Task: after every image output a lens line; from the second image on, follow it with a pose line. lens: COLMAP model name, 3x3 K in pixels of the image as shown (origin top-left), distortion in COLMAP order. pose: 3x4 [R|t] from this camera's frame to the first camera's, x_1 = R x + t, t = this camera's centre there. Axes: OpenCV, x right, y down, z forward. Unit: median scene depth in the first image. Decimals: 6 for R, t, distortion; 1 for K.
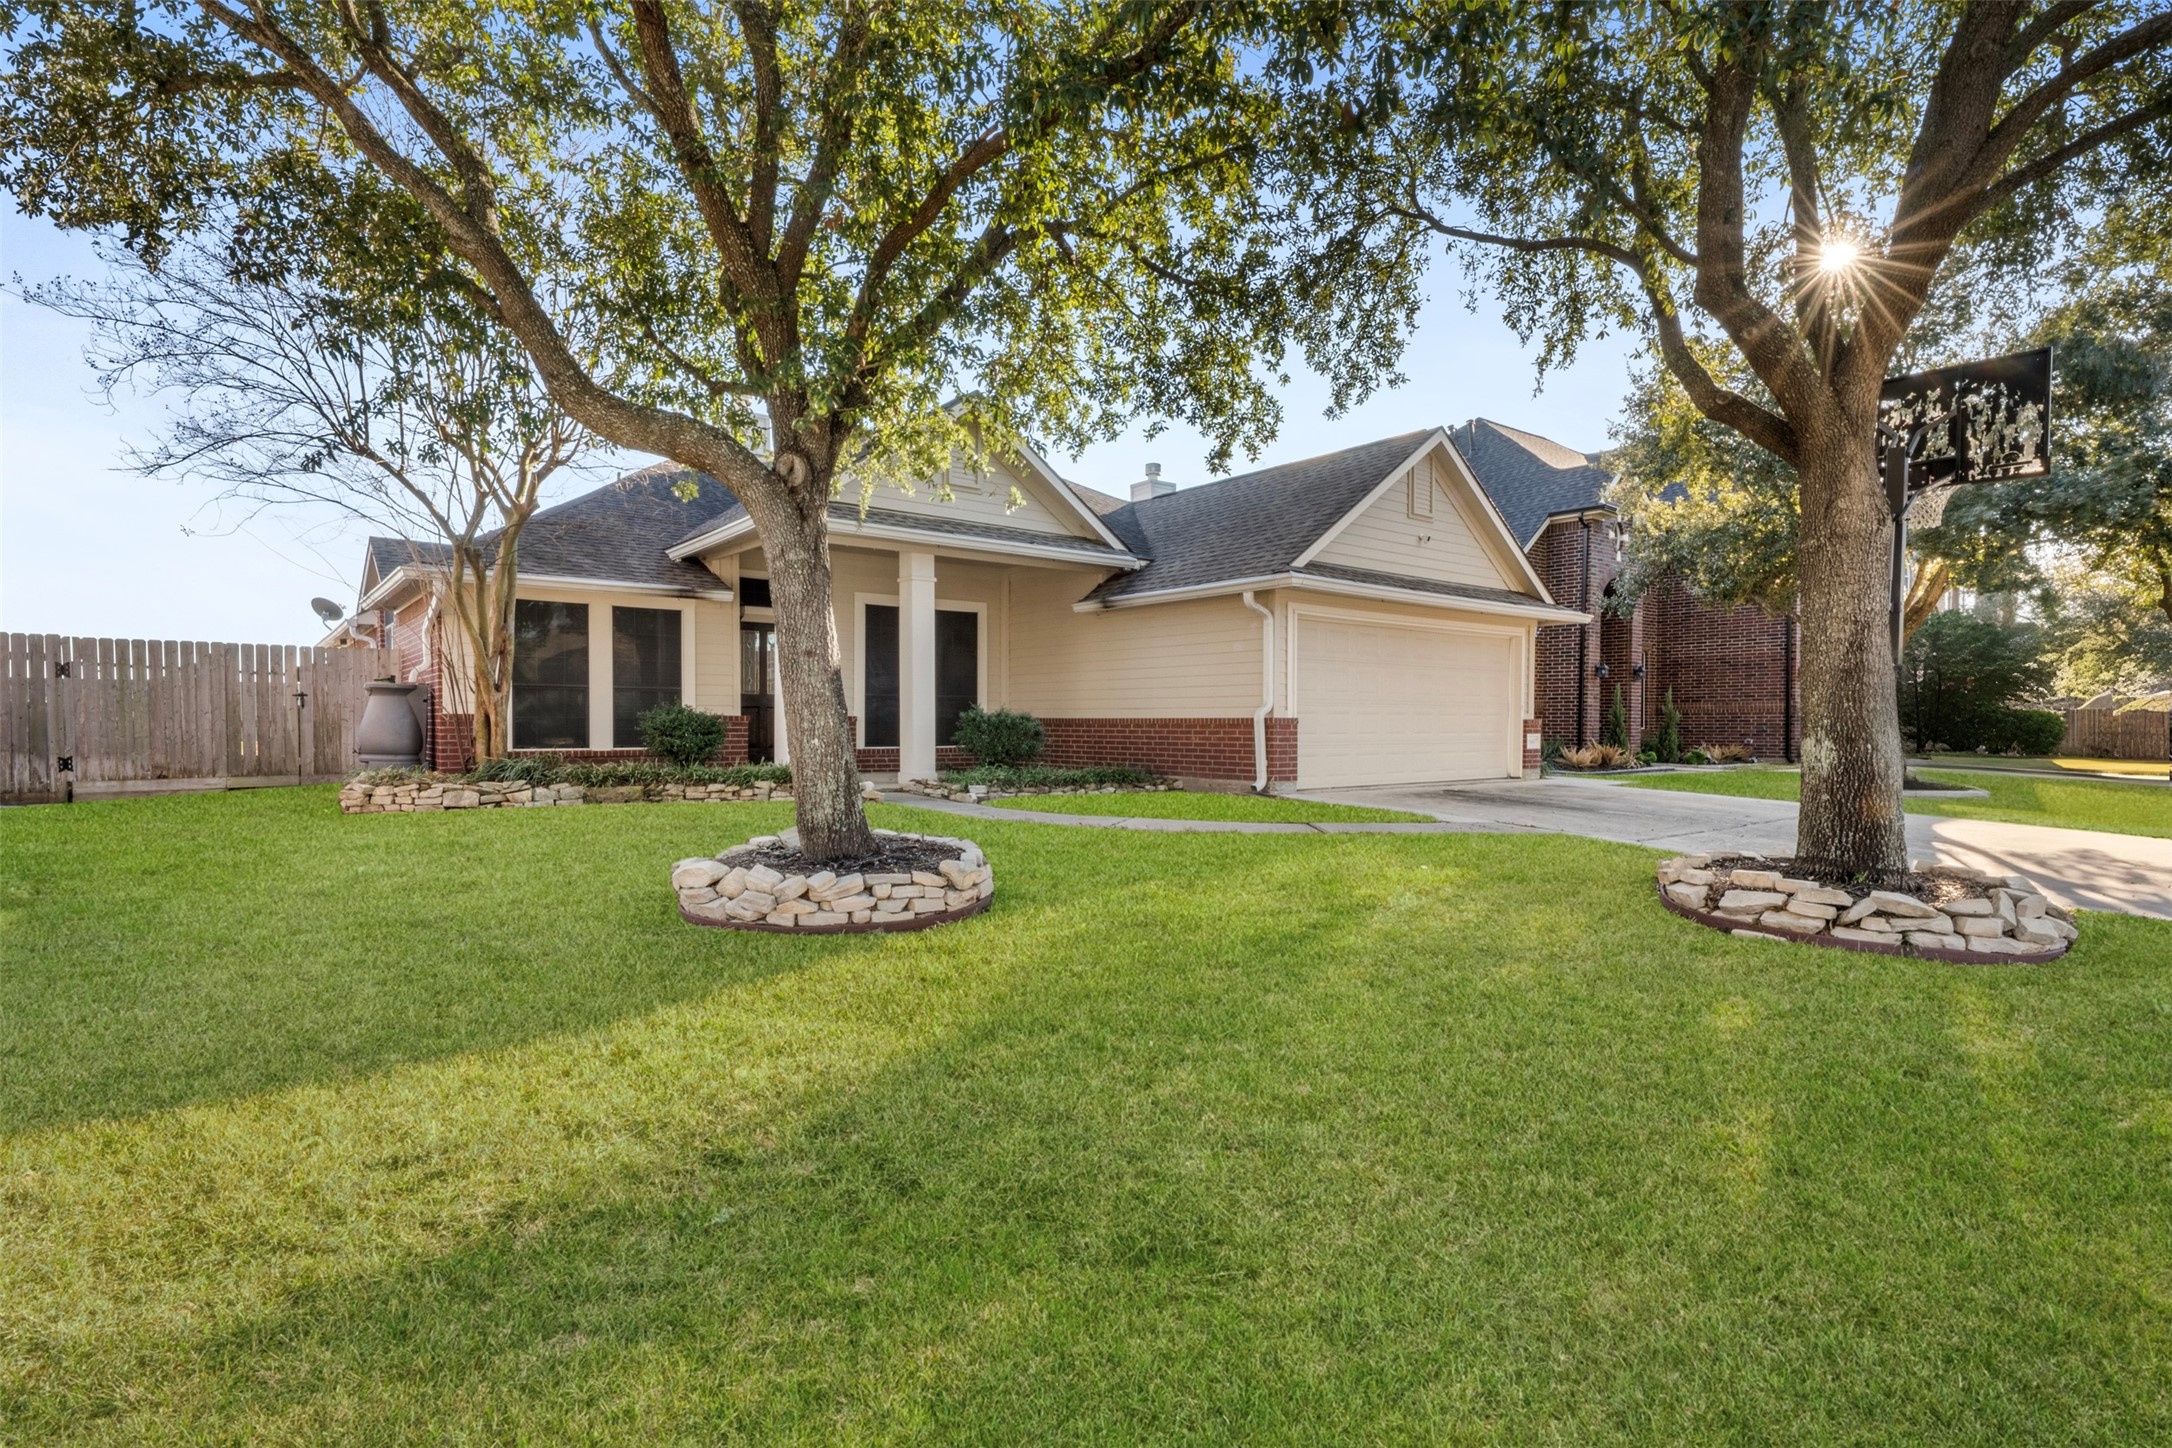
lens RADIAL K [[1022.2, 0, 1079.6], [0, 1022.2, 725.4], [0, 0, 1]] dist [0.011798, -0.000028]
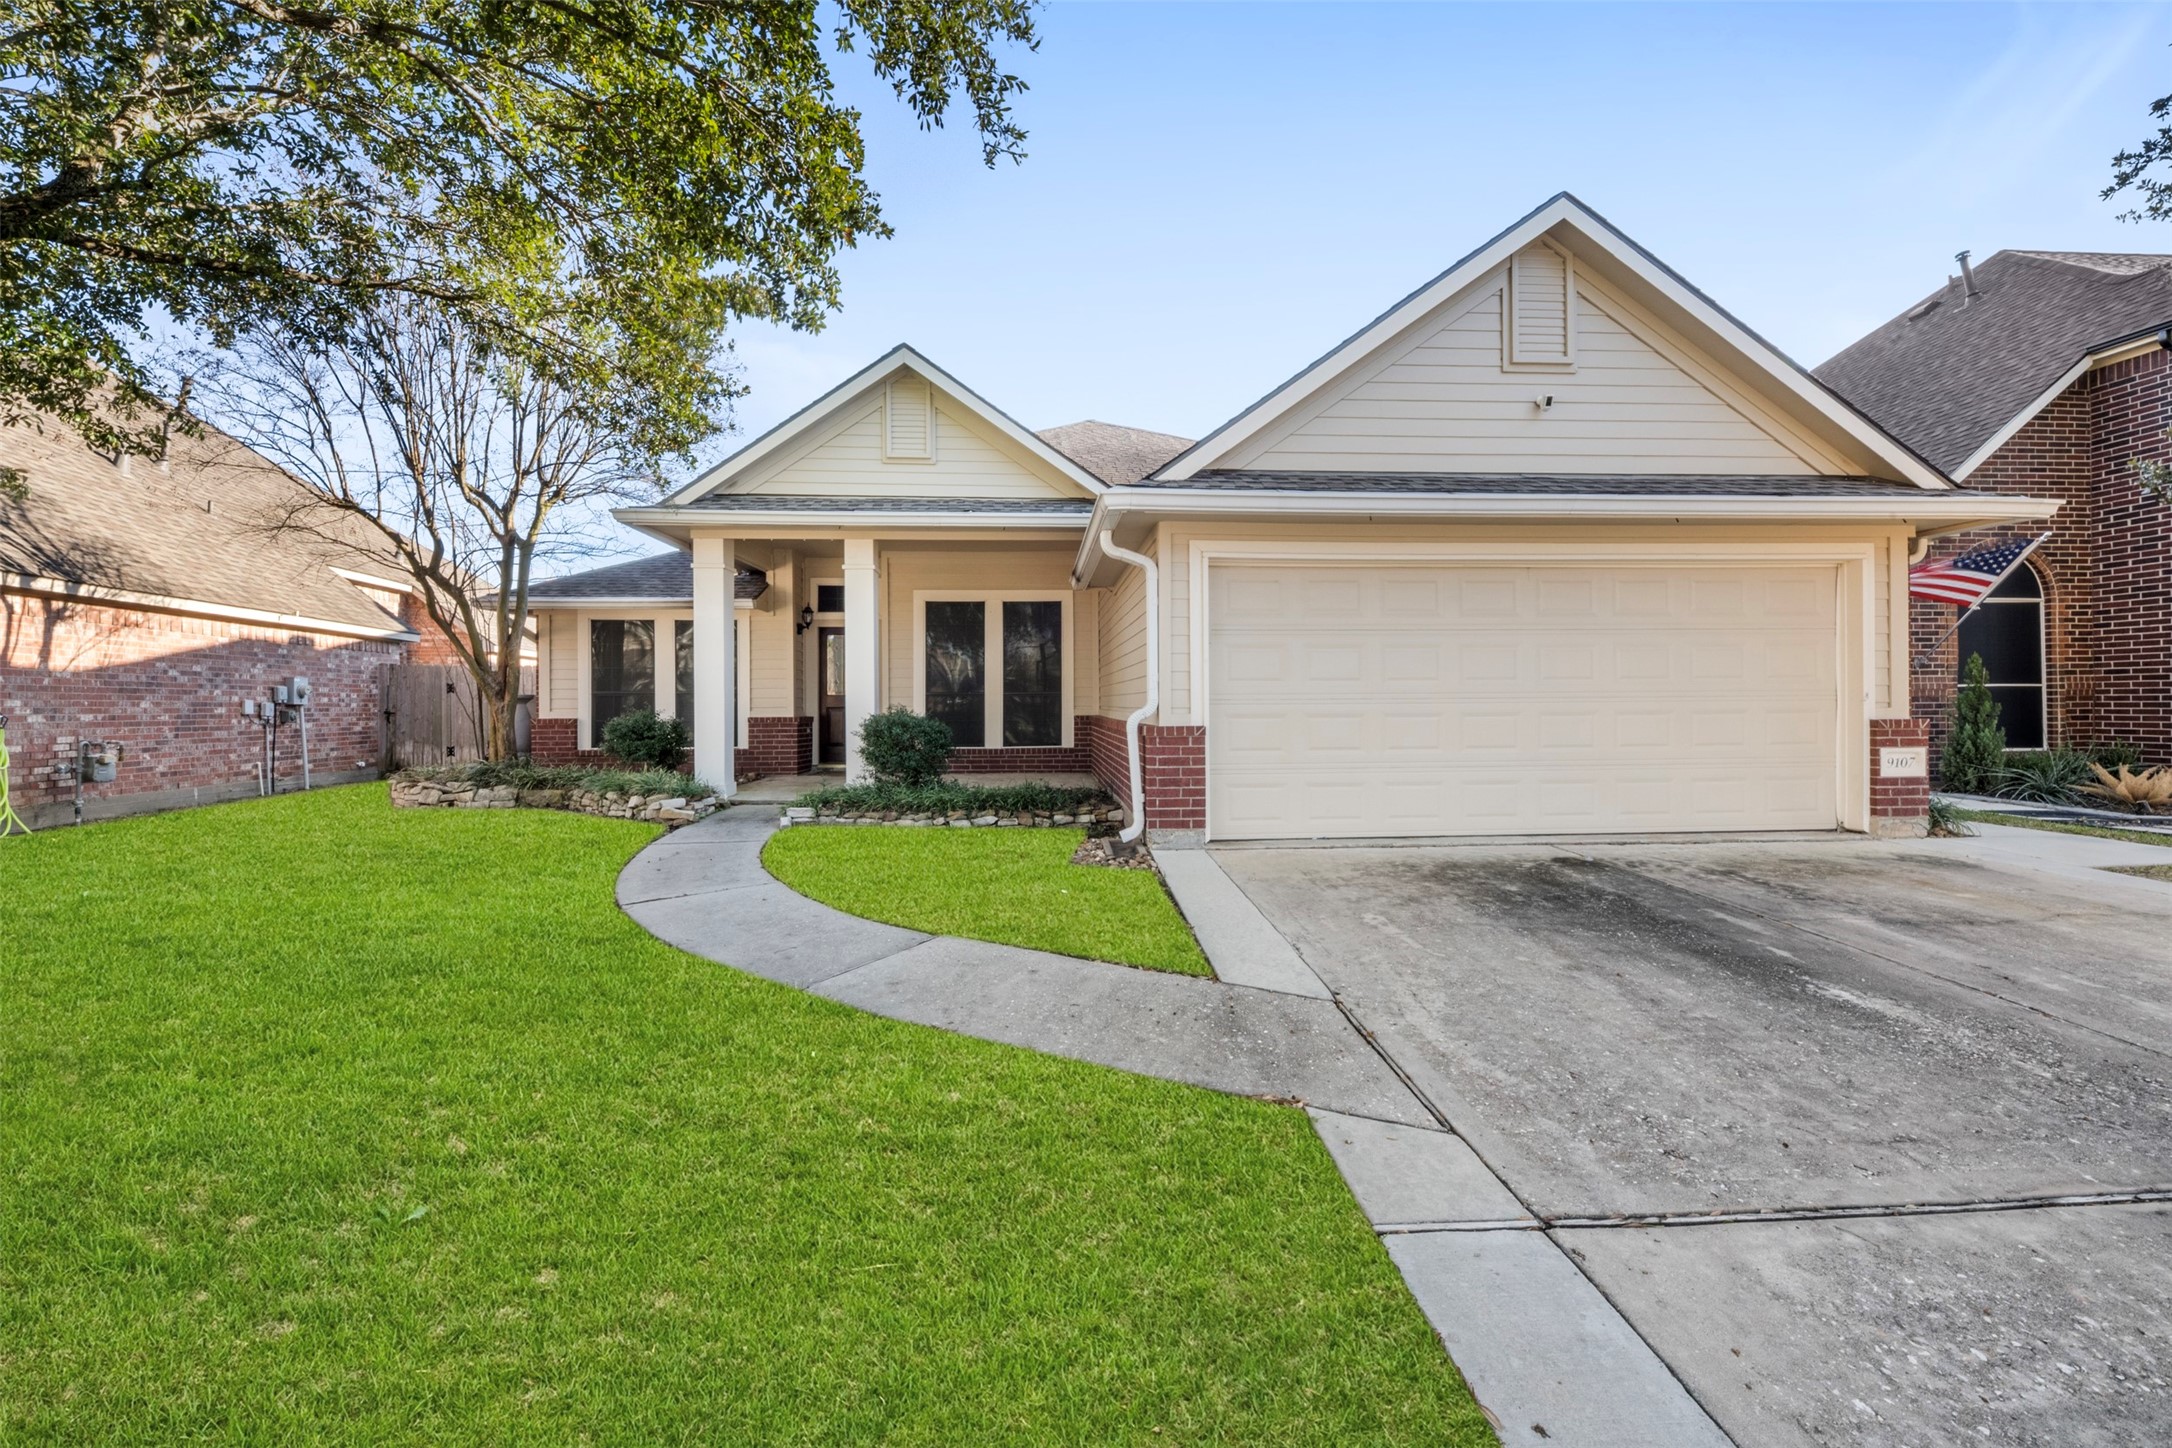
lens RADIAL K [[801.3, 0, 1088.7], [0, 801.3, 696.6], [0, 0, 1]] dist [-0.004460, -0.000271]
pose [[0.818682, -0.014126, -0.574074, 0.385351], [0.007851, 0.999879, -0.013408, -0.017003], [0.574194, 0.006470, 0.818694, 0.501758]]
